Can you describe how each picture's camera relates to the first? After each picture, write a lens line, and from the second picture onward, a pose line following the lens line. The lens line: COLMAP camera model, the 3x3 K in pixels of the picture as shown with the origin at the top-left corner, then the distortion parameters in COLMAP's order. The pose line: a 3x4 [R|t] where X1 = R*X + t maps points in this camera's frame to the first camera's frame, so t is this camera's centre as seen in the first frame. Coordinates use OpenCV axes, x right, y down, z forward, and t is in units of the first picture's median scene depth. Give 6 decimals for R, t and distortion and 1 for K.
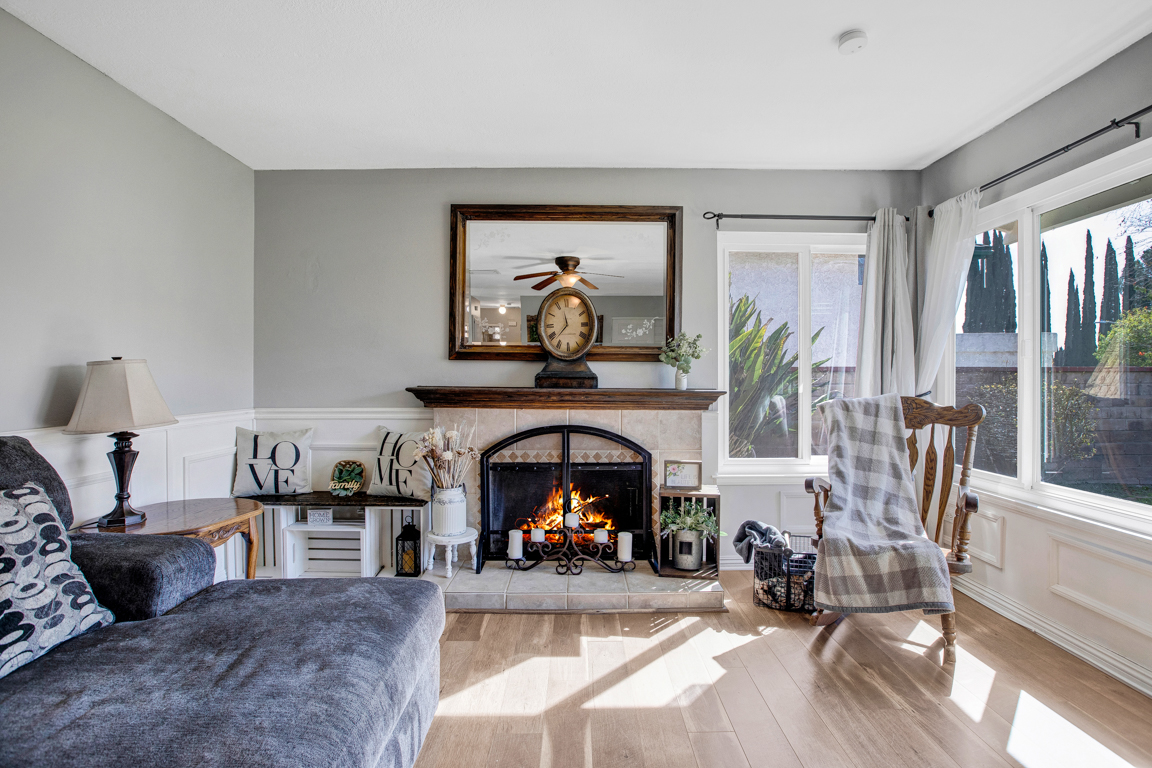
lens RADIAL K [[540.6, 0, 596.1], [0, 540.6, 377.5], [0, 0, 1]] dist [-0.050791, 0.016173]
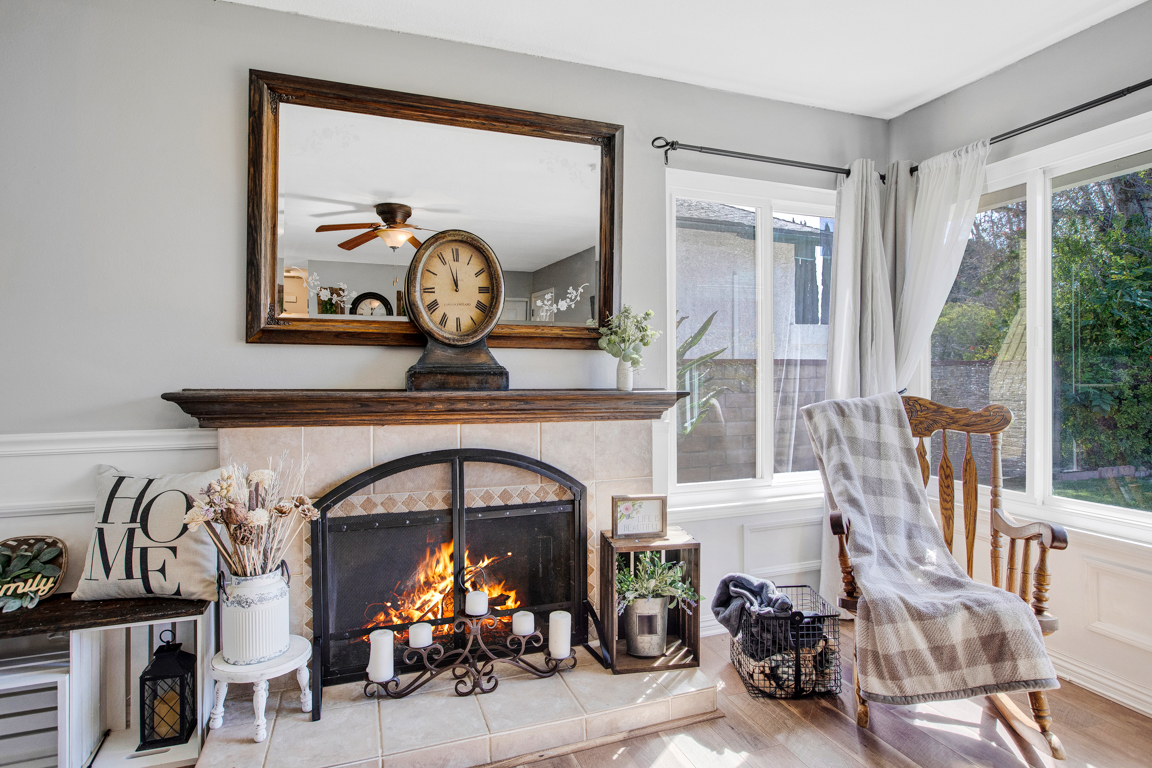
lens RADIAL K [[599.0, 0, 572.2], [0, 599.0, 373.3], [0, 0, 1]] dist [-0.032778, 0.016433]
pose [[0.943315, -0.003048, 0.331884, -0.160722], [0.002503, 0.999995, 0.002070, -0.001187], [-0.331889, -0.001122, 0.943318, 0.301551]]
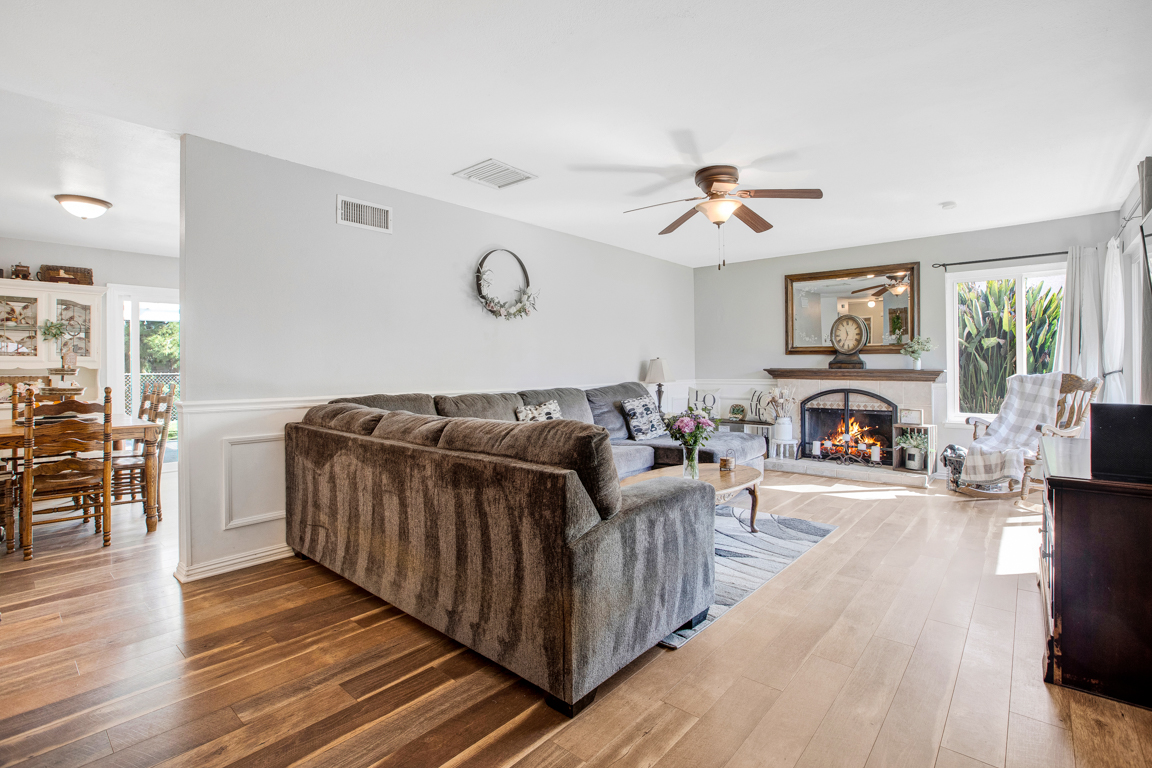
lens RADIAL K [[540.6, 0, 562.2], [0, 540.6, 374.0], [0, 0, 1]] dist [-0.050791, 0.016173]
pose [[0.721563, 0.003269, -0.692341, 0.514816], [0.009720, 0.999842, 0.014851, 0.000089], [0.692280, -0.017445, 0.721418, -1.019969]]
